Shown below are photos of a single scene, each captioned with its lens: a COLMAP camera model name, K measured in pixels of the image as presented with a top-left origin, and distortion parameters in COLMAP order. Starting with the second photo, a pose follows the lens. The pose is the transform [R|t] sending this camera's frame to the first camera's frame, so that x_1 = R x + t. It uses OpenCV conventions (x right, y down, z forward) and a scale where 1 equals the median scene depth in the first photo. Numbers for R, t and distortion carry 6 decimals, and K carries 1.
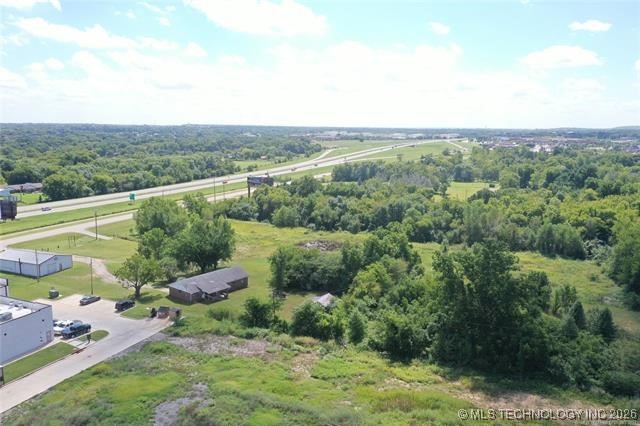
lens RADIAL K [[503.9, 0, 320.0], [0, 503.9, 213.0], [0, 0, 1]] dist [0.005774, 0.004126]
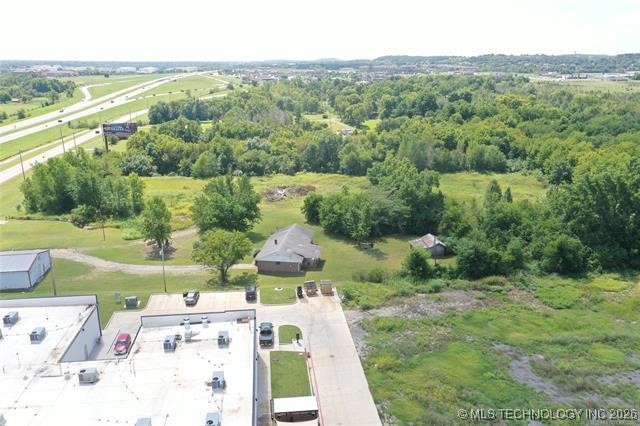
lens RADIAL K [[503.9, 0, 320.0], [0, 503.9, 213.0], [0, 0, 1]] dist [0.005774, 0.004126]
pose [[0.858918, -0.154718, 0.488182, -0.601746], [0.092316, 0.984432, 0.149571, -0.044895], [-0.503723, -0.083402, 0.859830, 0.246860]]
